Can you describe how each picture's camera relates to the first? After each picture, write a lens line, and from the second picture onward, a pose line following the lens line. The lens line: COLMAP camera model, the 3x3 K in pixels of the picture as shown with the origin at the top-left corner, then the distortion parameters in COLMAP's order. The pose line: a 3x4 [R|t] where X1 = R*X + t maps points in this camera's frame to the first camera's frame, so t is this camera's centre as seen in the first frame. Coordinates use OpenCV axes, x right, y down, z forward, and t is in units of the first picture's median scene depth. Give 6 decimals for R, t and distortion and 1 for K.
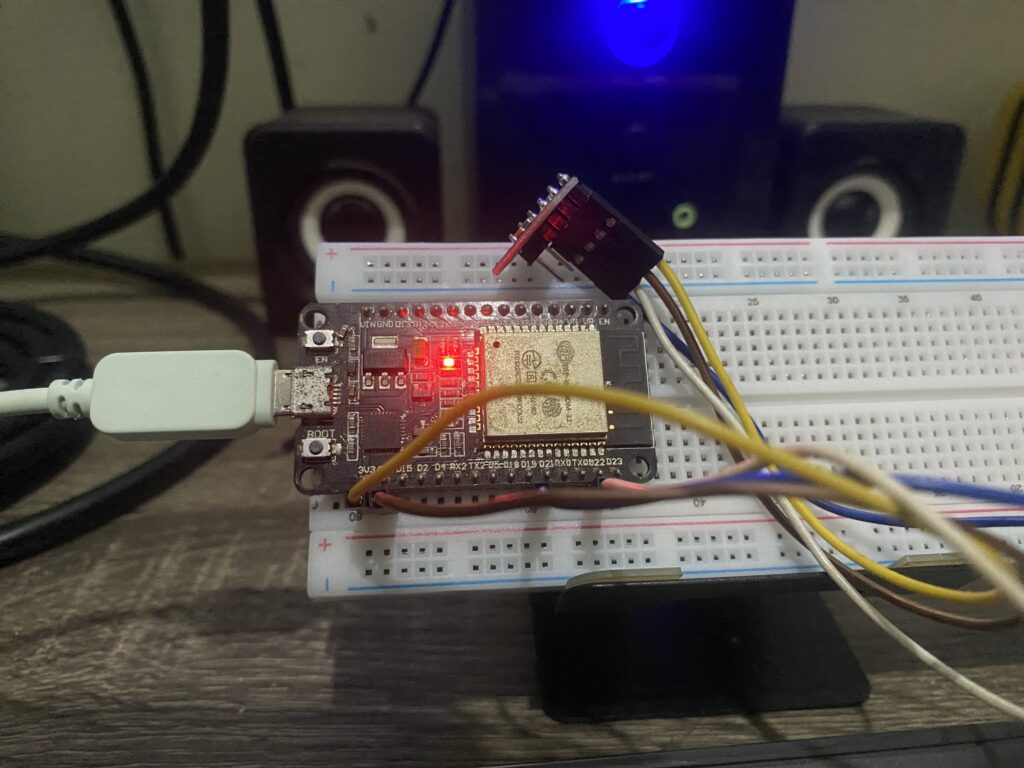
lens RADIAL K [[771.1, 0, 544.2], [0, 771.1, 381.3], [0, 0, 1]] dist [0.153712, -0.339611]
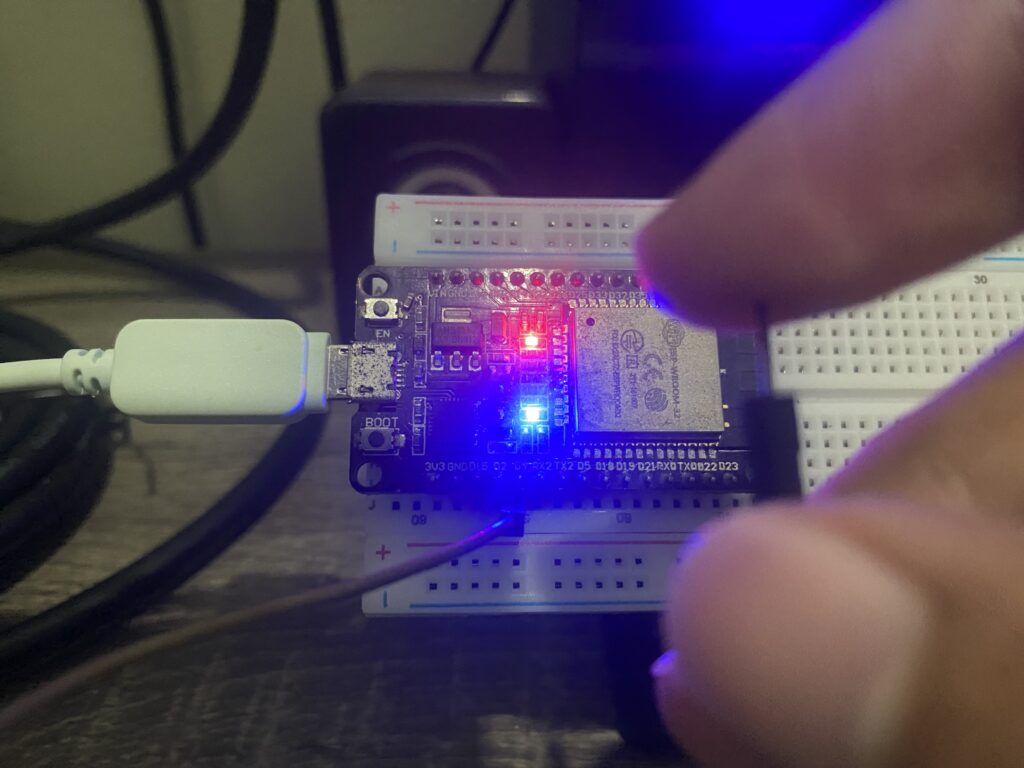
lens RADIAL K [[771.1, 0, 544.2], [0, 771.1, 381.3], [0, 0, 1]] dist [0.153712, -0.339611]
pose [[0.998955, 0.030618, -0.033937, -0.081639], [-0.029191, 0.998700, 0.041778, -0.016607], [0.035172, -0.040743, 0.998550, 0.164798]]
